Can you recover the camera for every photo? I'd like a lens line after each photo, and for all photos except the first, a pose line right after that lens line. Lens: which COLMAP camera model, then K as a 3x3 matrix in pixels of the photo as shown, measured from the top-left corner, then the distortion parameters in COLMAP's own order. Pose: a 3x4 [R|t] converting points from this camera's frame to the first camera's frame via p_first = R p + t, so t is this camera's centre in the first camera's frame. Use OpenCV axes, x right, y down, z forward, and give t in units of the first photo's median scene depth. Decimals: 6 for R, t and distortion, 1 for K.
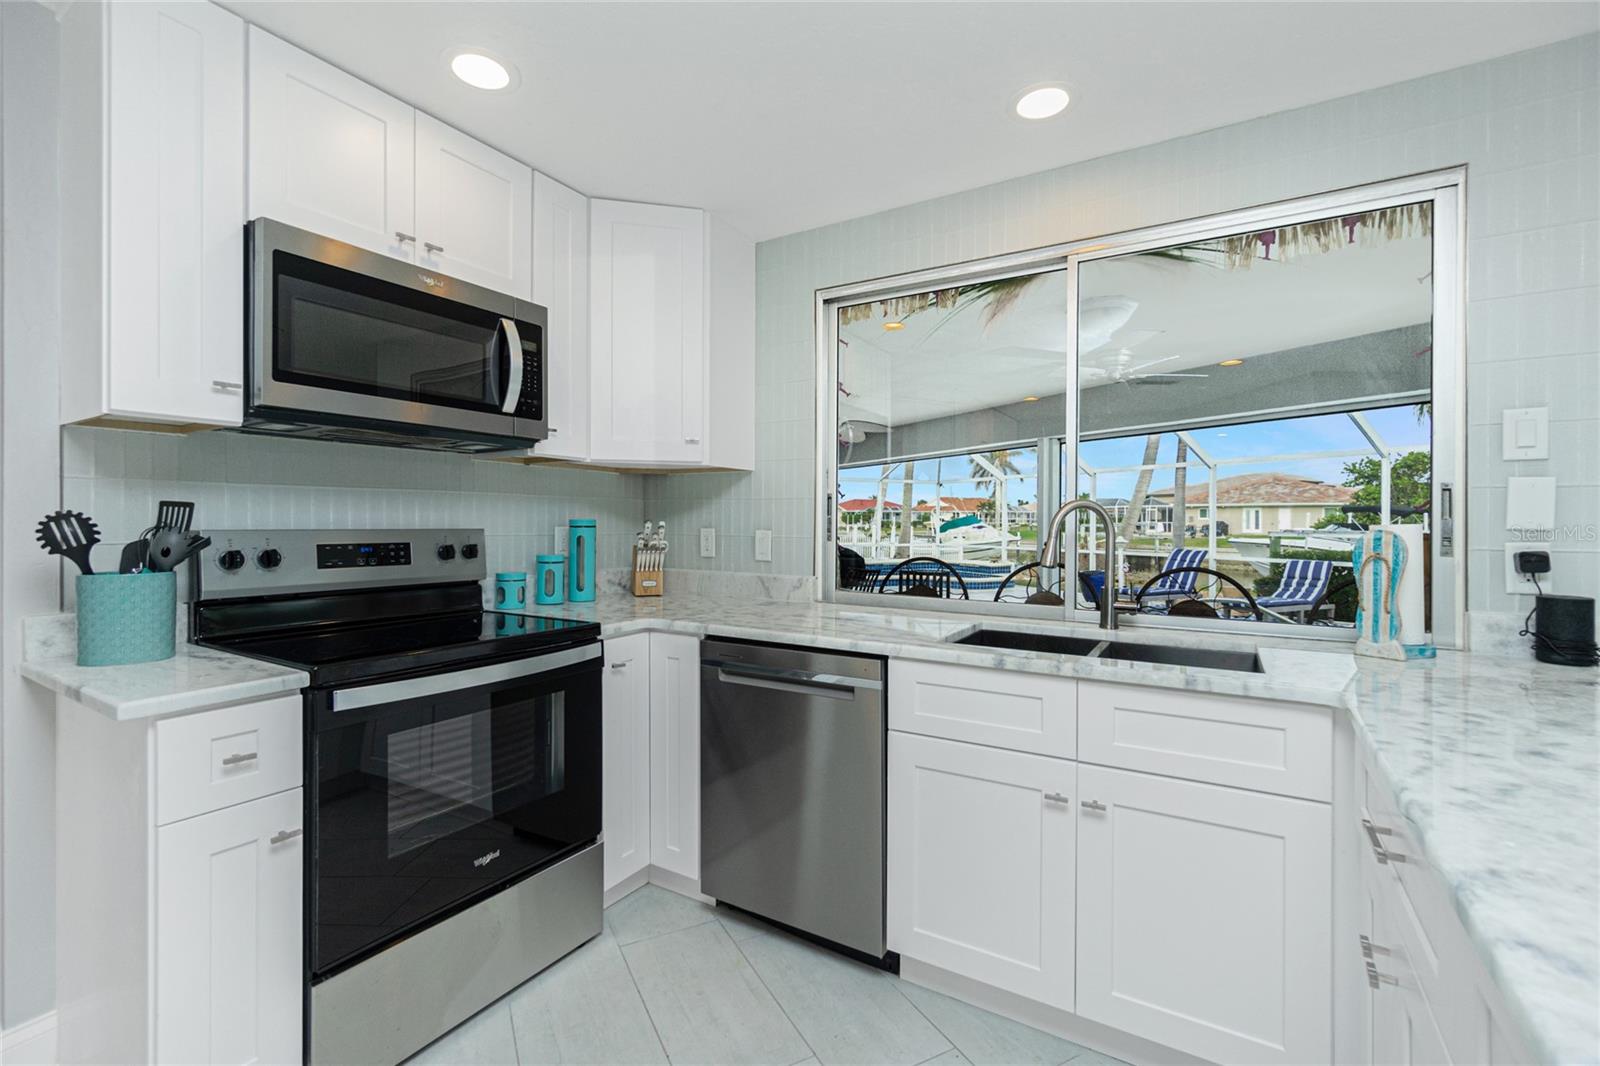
lens RADIAL K [[690.8, 0, 797.3], [0, 690.8, 521.3], [0, 0, 1]] dist [-0.012975, 0.002683]
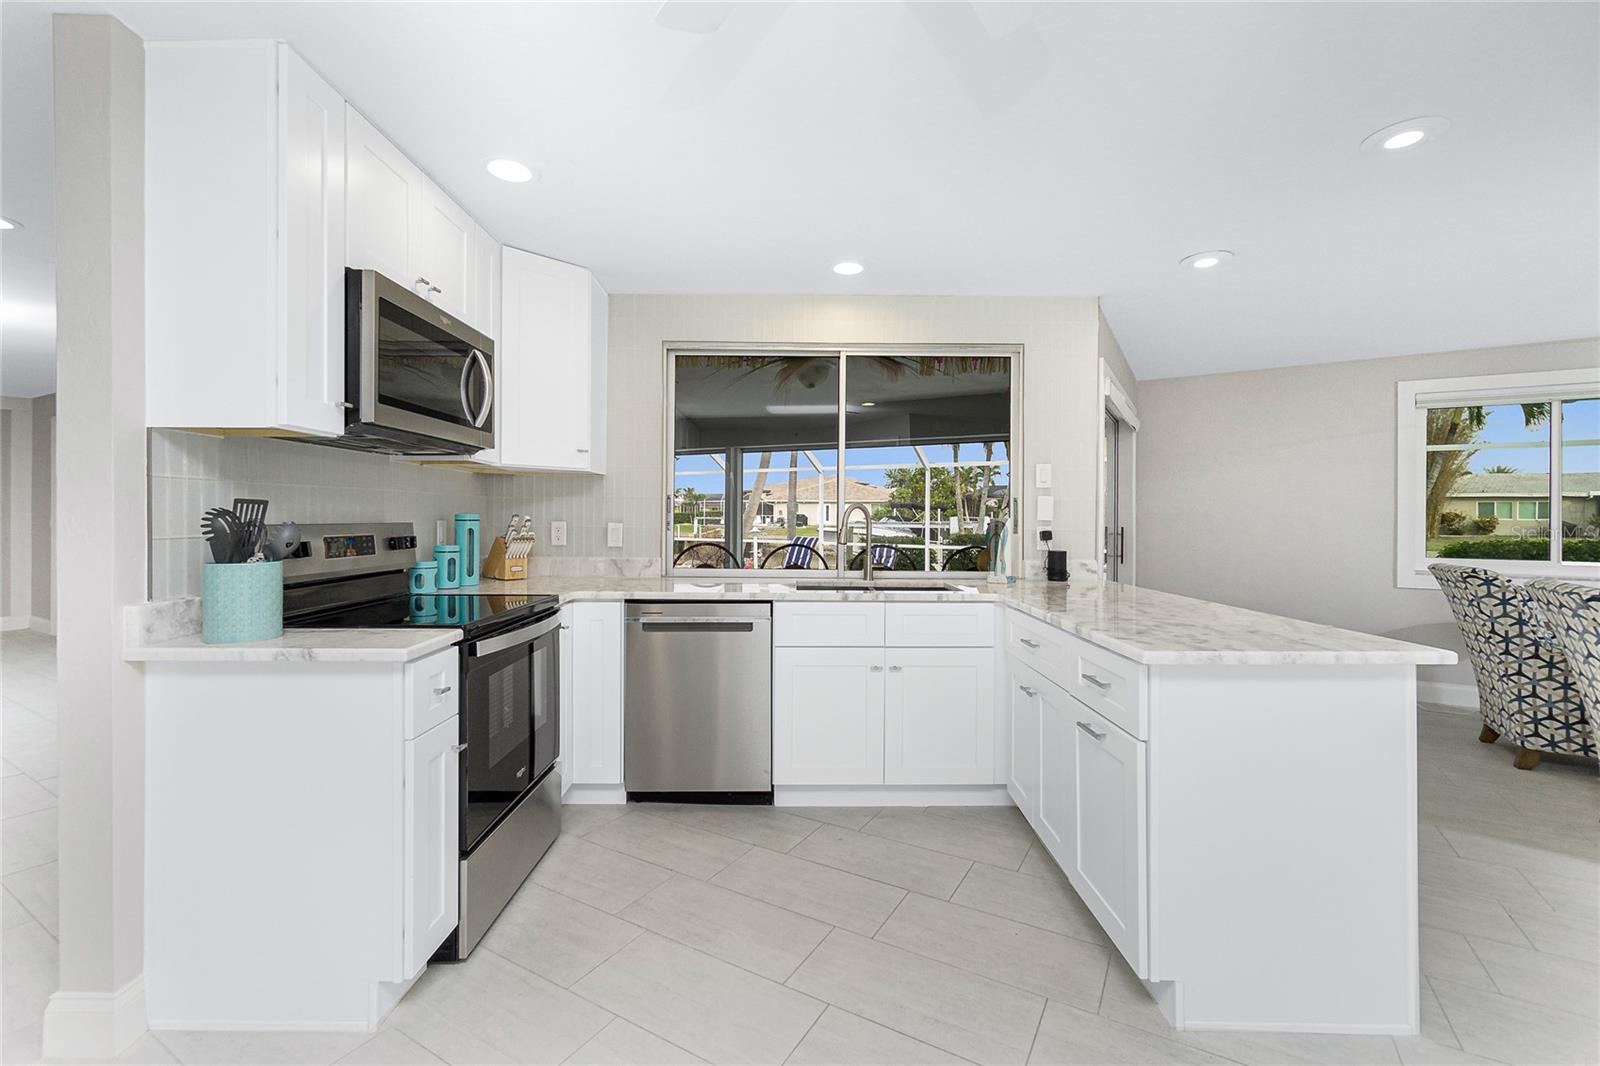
lens RADIAL K [[690.8, 0, 792.1], [0, 690.8, 517.1], [0, 0, 1]] dist [-0.012975, 0.002683]
pose [[0.849297, -0.000927, 0.527914, -0.616520], [-0.001362, 0.999991, 0.003947, -0.004371], [-0.527913, -0.004072, 0.849289, -0.346288]]
